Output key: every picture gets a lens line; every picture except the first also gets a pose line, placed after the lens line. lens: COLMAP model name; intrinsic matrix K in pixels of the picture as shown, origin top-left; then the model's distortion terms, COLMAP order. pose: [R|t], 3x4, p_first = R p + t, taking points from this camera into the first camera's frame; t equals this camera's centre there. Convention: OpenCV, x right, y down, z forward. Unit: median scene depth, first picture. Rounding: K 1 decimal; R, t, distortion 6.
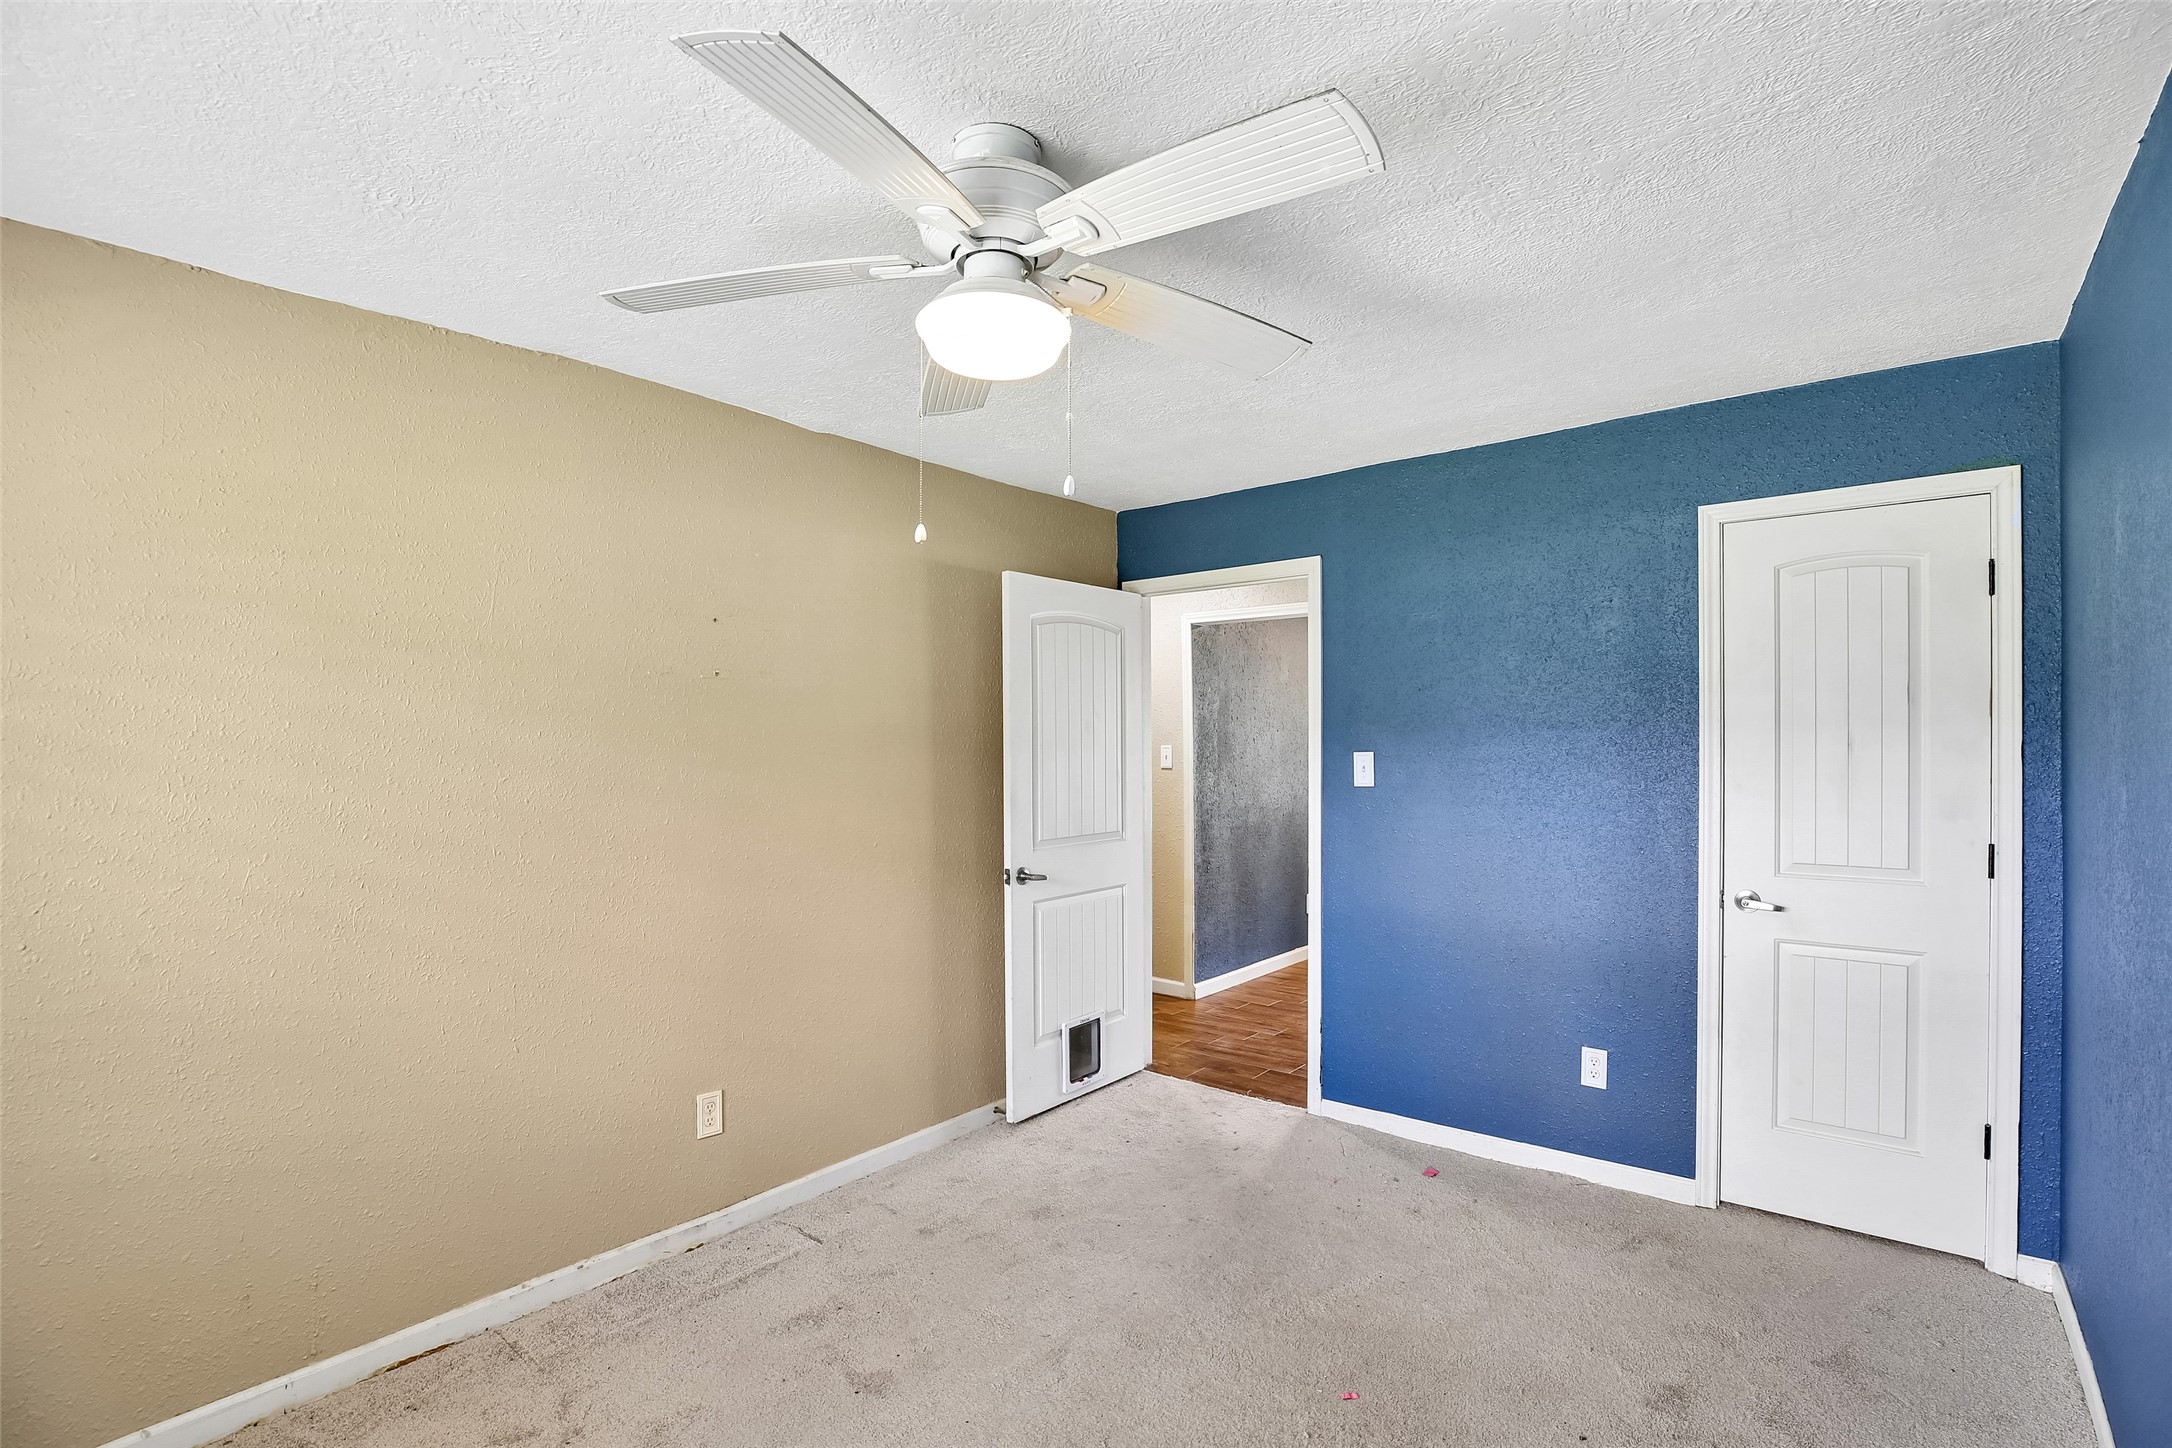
lens RADIAL K [[1008.0, 0, 1078.8], [0, 1008.0, 726.2], [0, 0, 1]] dist [-0.049718, 0.015780]
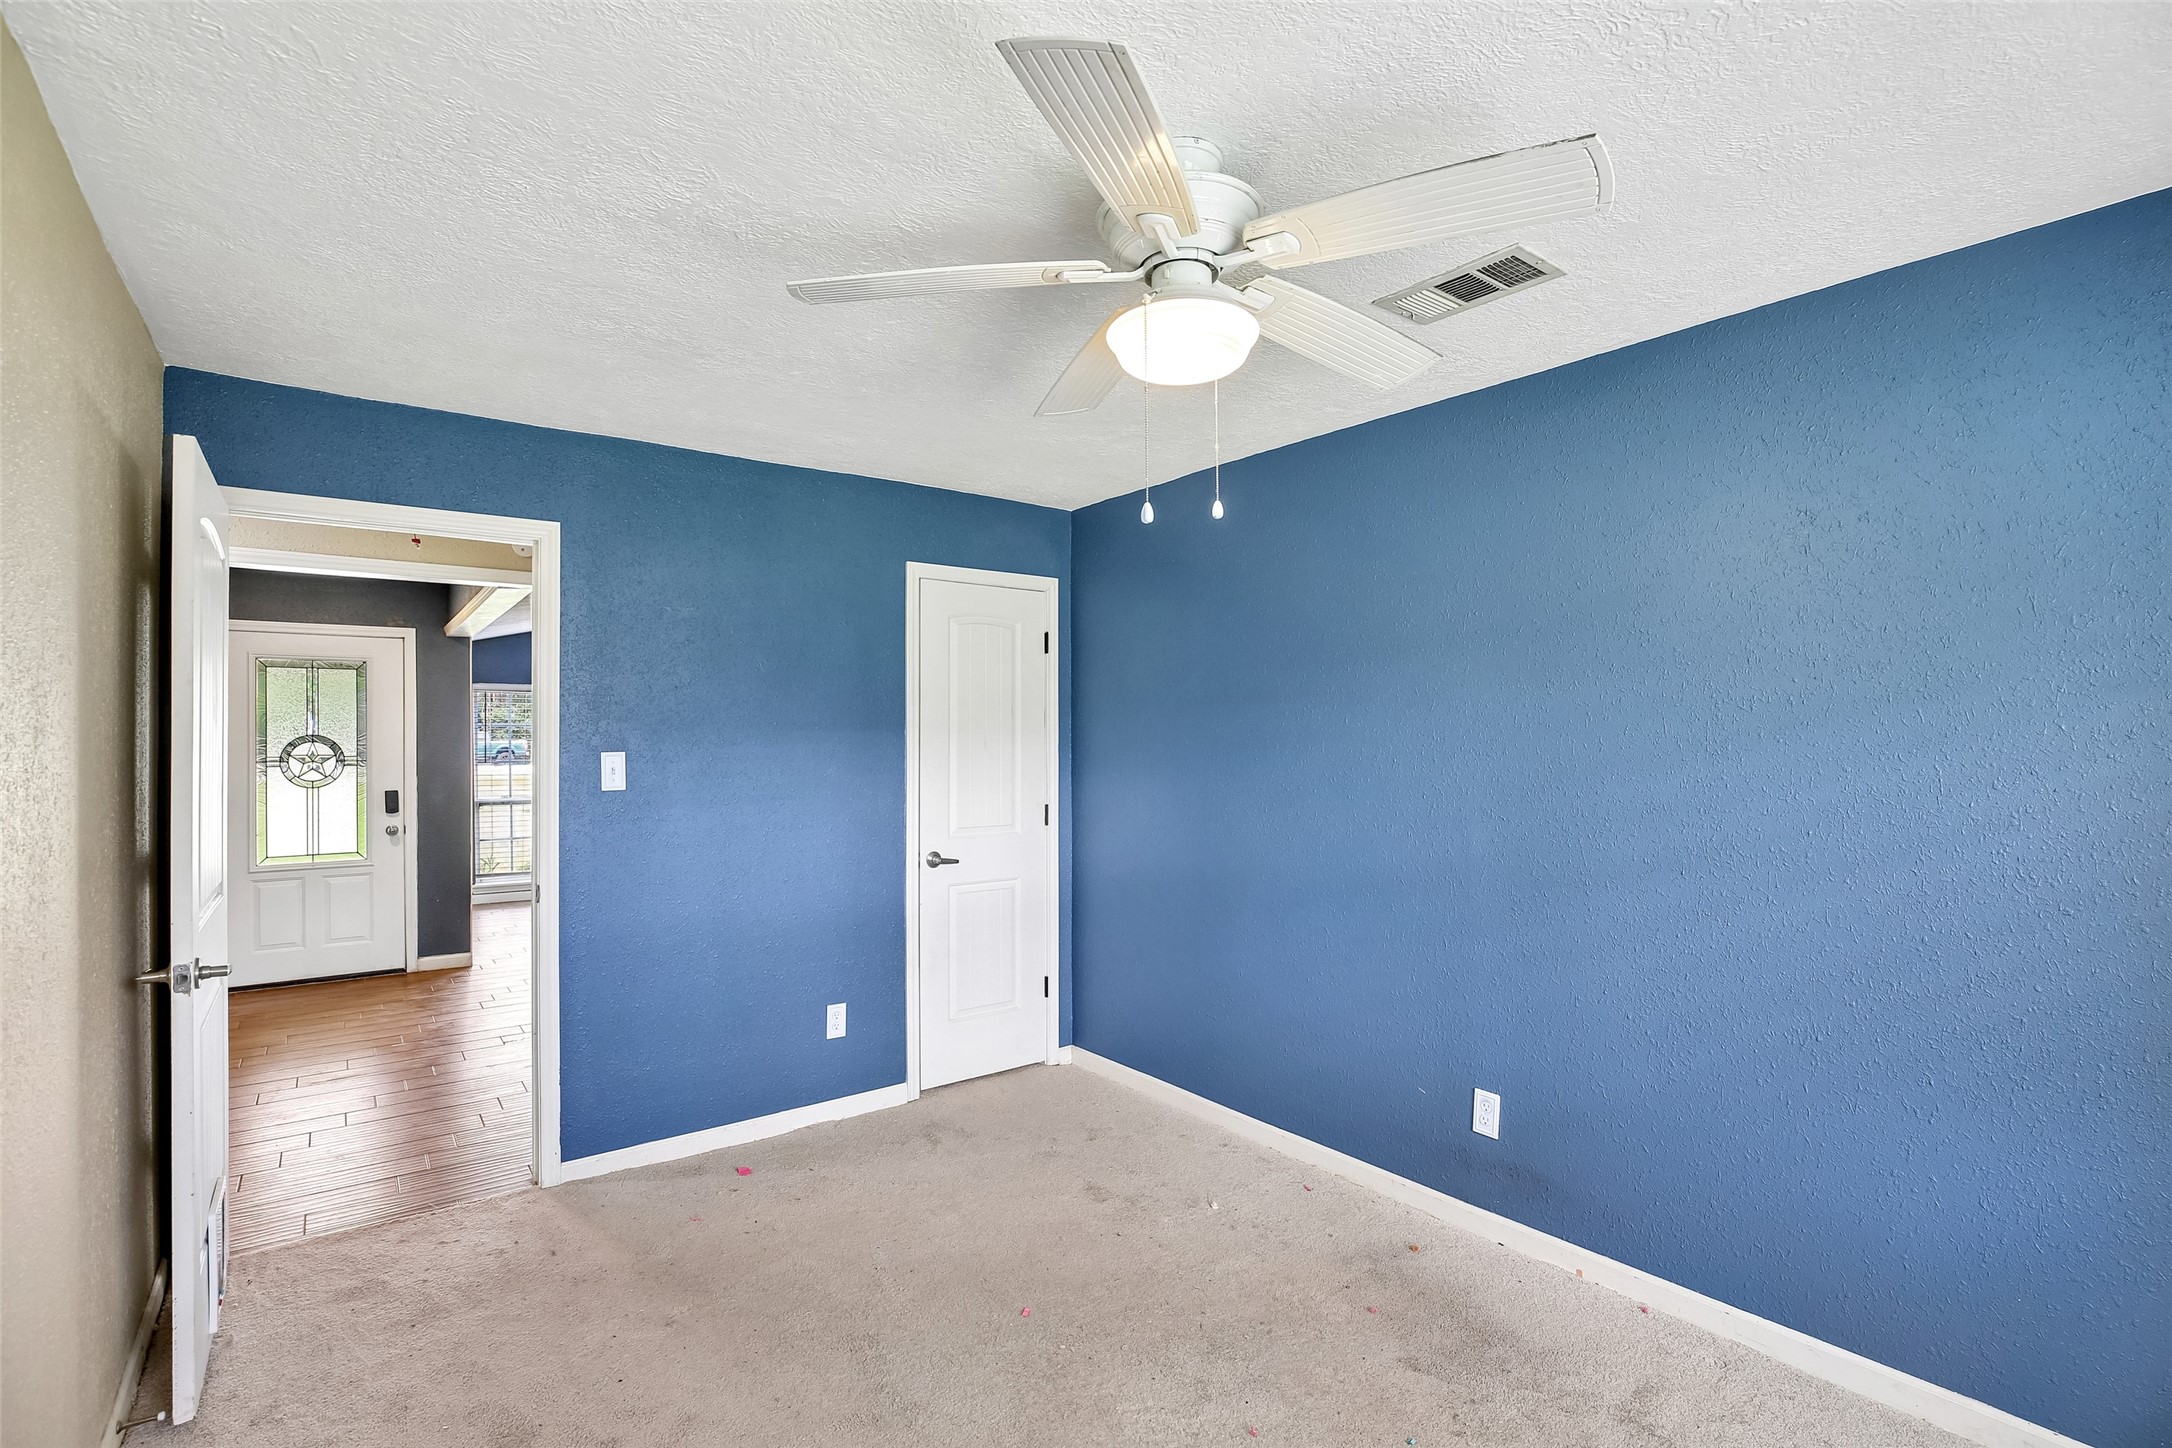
lens RADIAL K [[1043.6, 0, 1086.0], [0, 1043.6, 724.0], [0, 0, 1]] dist [0.001055, -0.000012]
pose [[0.215624, 0.012404, 0.976398, -0.675855], [-0.027604, 0.999597, -0.006603, -0.005937], [-0.976086, -0.025529, 0.215880, 0.494885]]
